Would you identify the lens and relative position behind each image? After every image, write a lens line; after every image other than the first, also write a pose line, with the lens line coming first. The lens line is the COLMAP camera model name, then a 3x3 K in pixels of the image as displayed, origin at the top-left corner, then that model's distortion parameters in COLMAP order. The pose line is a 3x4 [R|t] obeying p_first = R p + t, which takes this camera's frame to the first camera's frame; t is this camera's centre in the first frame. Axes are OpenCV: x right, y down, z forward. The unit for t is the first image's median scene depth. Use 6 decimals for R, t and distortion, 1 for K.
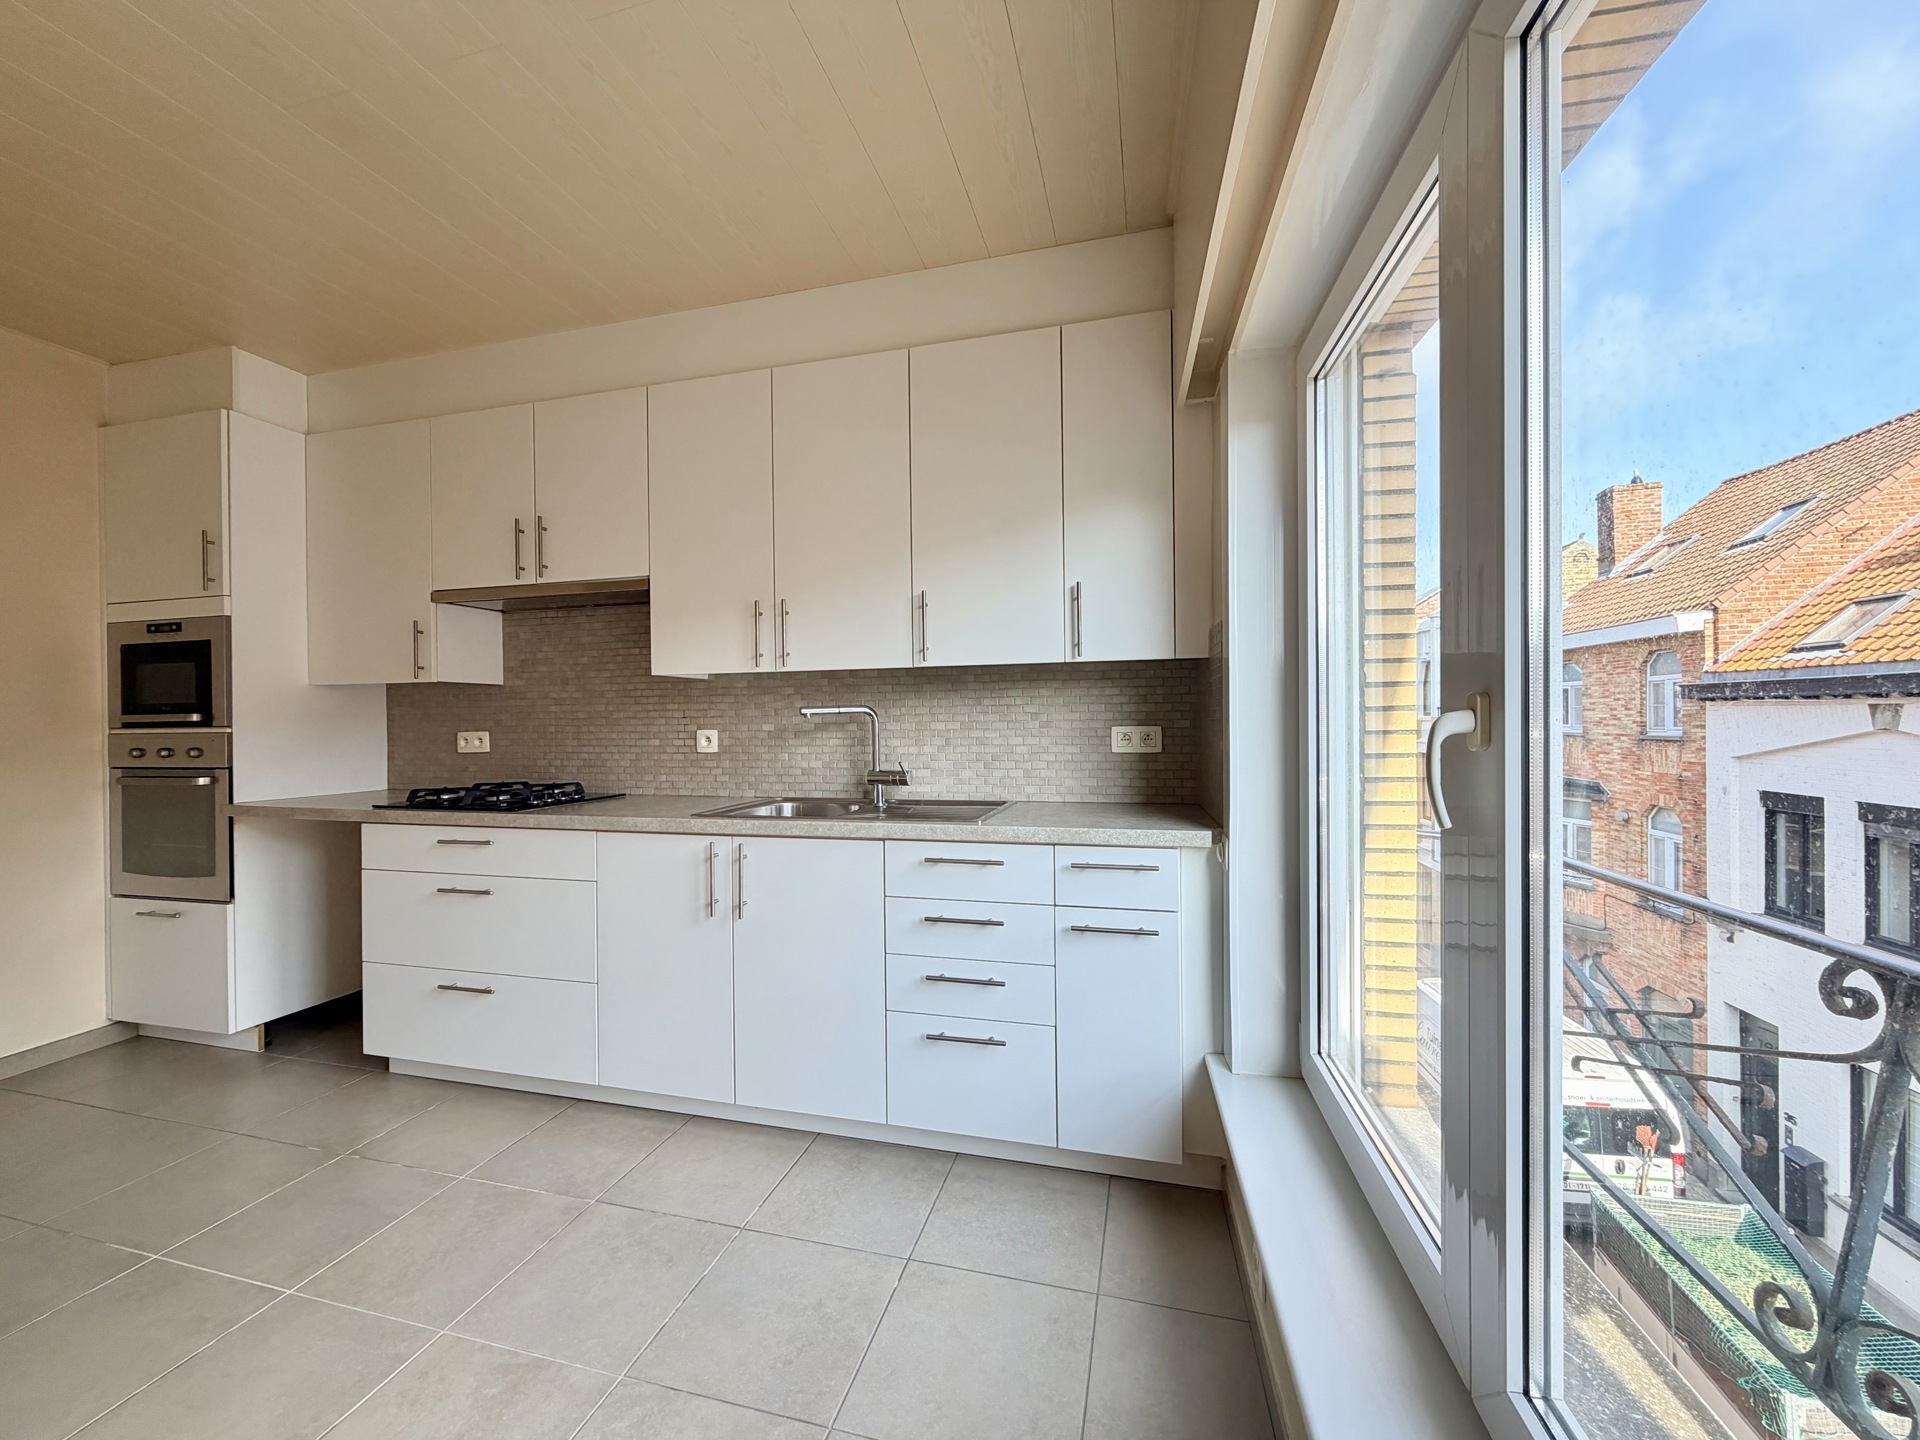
lens RADIAL K [[772.2, 0, 949.8], [0, 772.2, 725.3], [0, 0, 1]] dist [-0.001053, -0.000191]
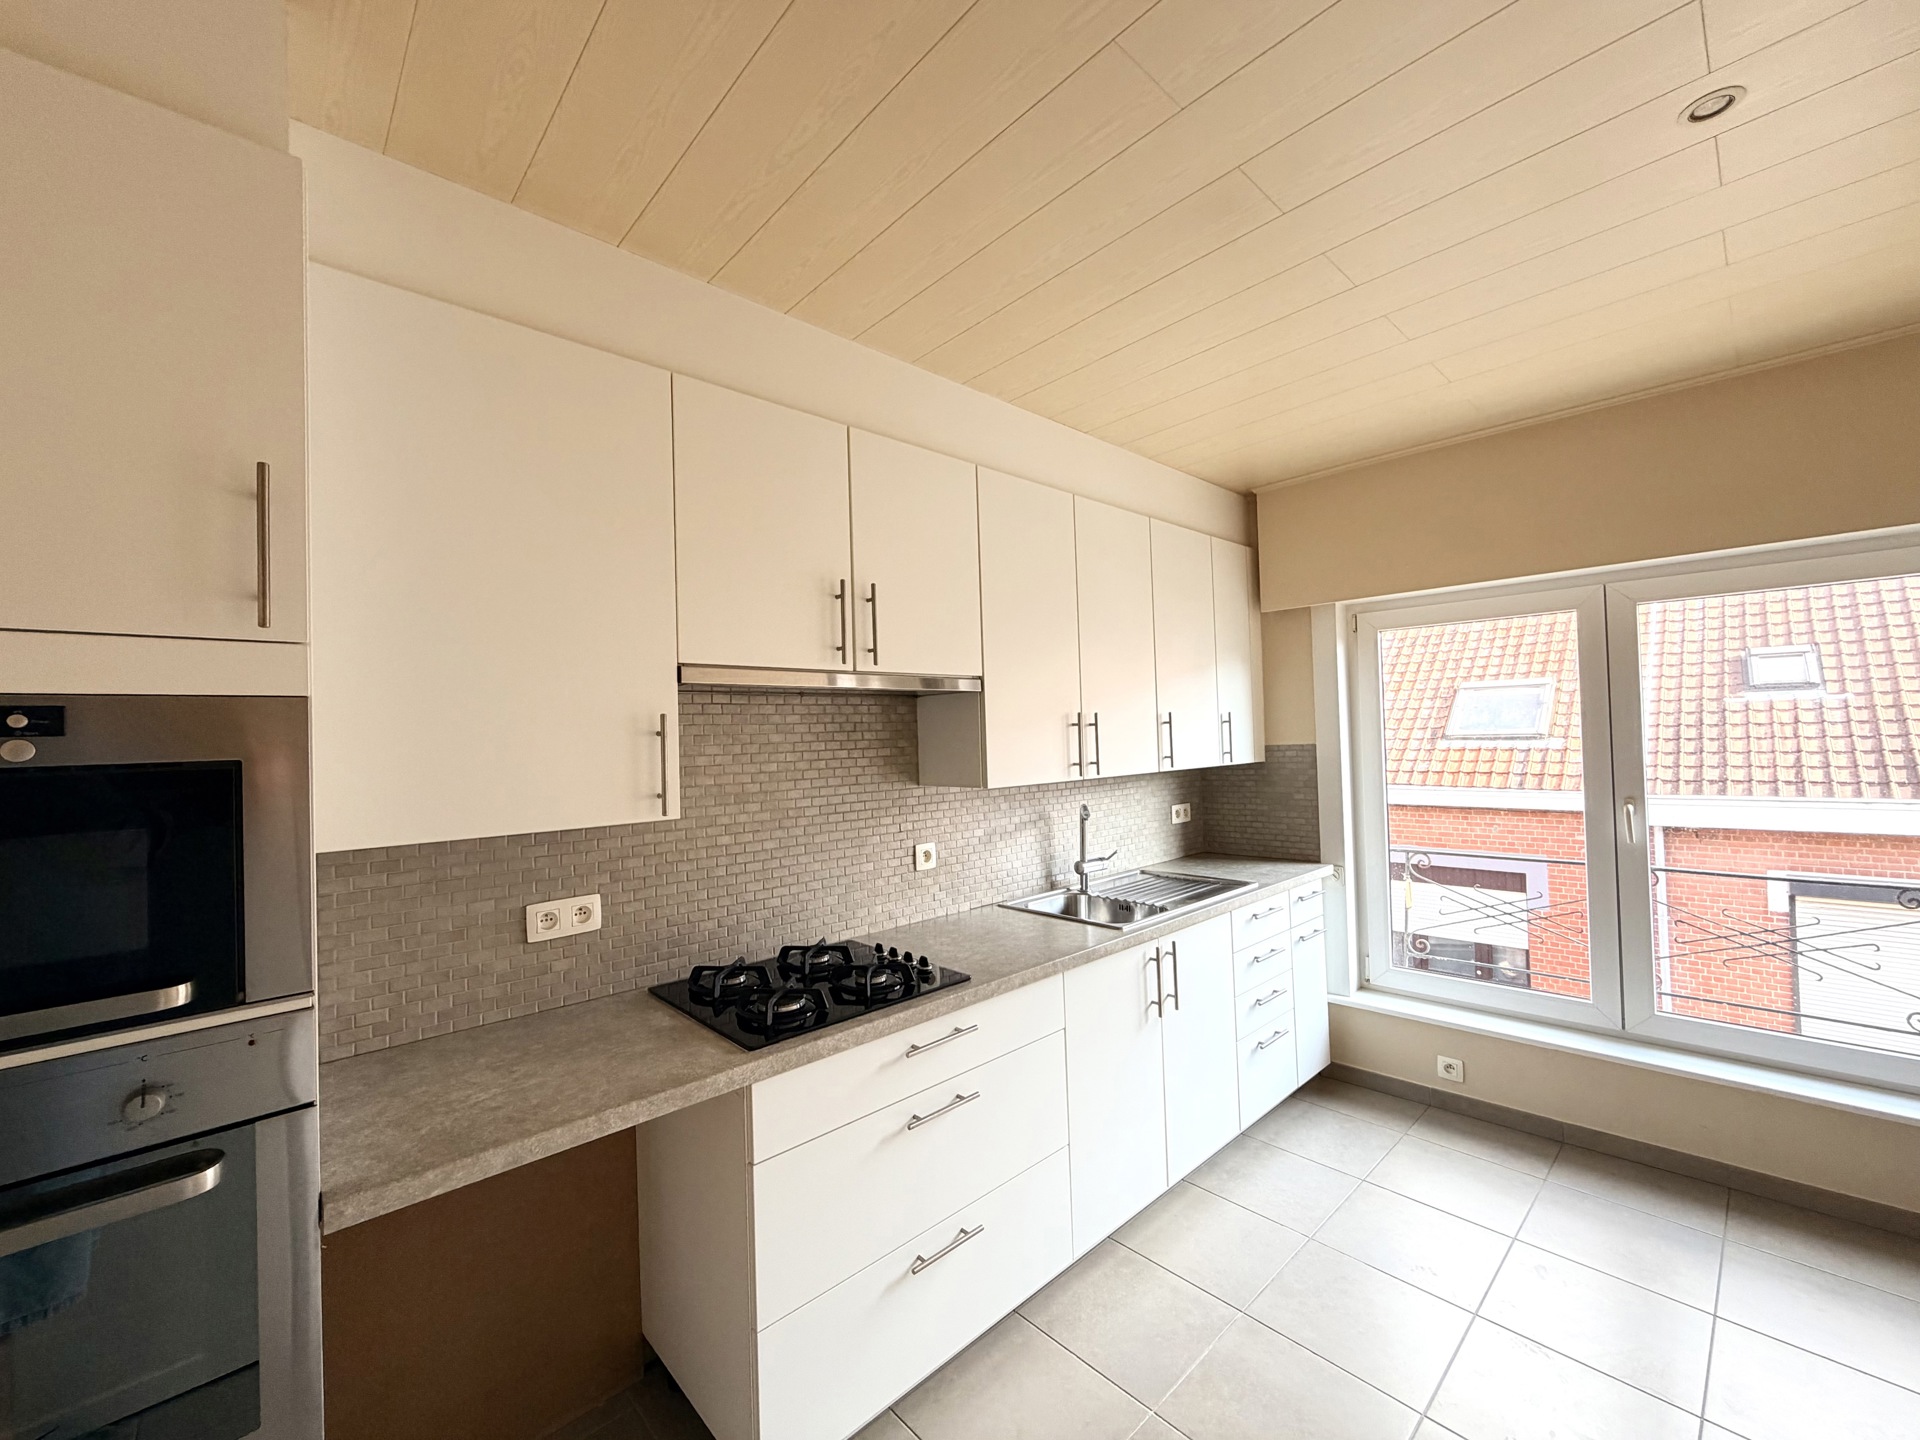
lens RADIAL K [[772.2, 0, 949.1], [0, 772.2, 721.5], [0, 0, 1]] dist [-0.001053, -0.000191]
pose [[0.526639, 0.010648, 0.850022, -1.074179], [0.030419, 0.999045, -0.031361, -0.106573], [-0.849544, 0.042373, 0.525813, 0.524896]]
